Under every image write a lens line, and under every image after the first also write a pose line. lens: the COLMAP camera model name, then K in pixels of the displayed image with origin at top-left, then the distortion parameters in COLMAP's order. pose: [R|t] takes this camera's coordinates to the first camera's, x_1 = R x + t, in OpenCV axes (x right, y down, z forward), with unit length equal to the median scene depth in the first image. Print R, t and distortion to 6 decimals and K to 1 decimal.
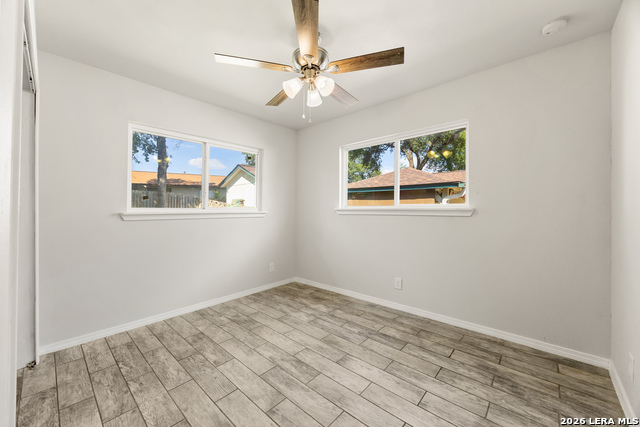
lens RADIAL K [[249.3, 0, 319.7], [0, 249.3, 210.8], [0, 0, 1]] dist [-0.002010, 0.000242]
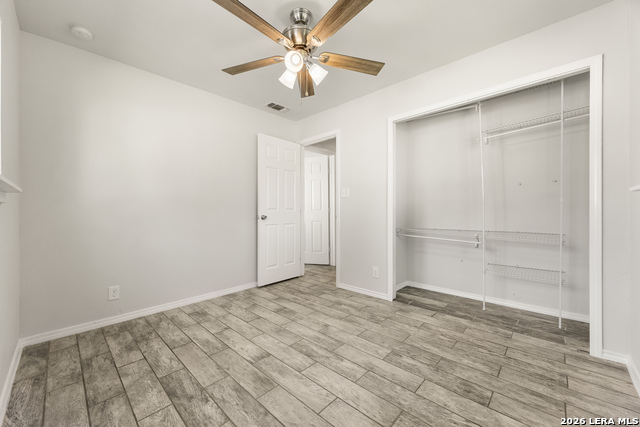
lens RADIAL K [[249.3, 0, 320.7], [0, 249.3, 211.9], [0, 0, 1]] dist [-0.002010, 0.000242]
pose [[-0.999613, 0.015161, 0.023330, -0.150786], [0.015328, 0.999858, 0.007006, 0.058839], [-0.023220, 0.007361, -0.999703, 1.877468]]
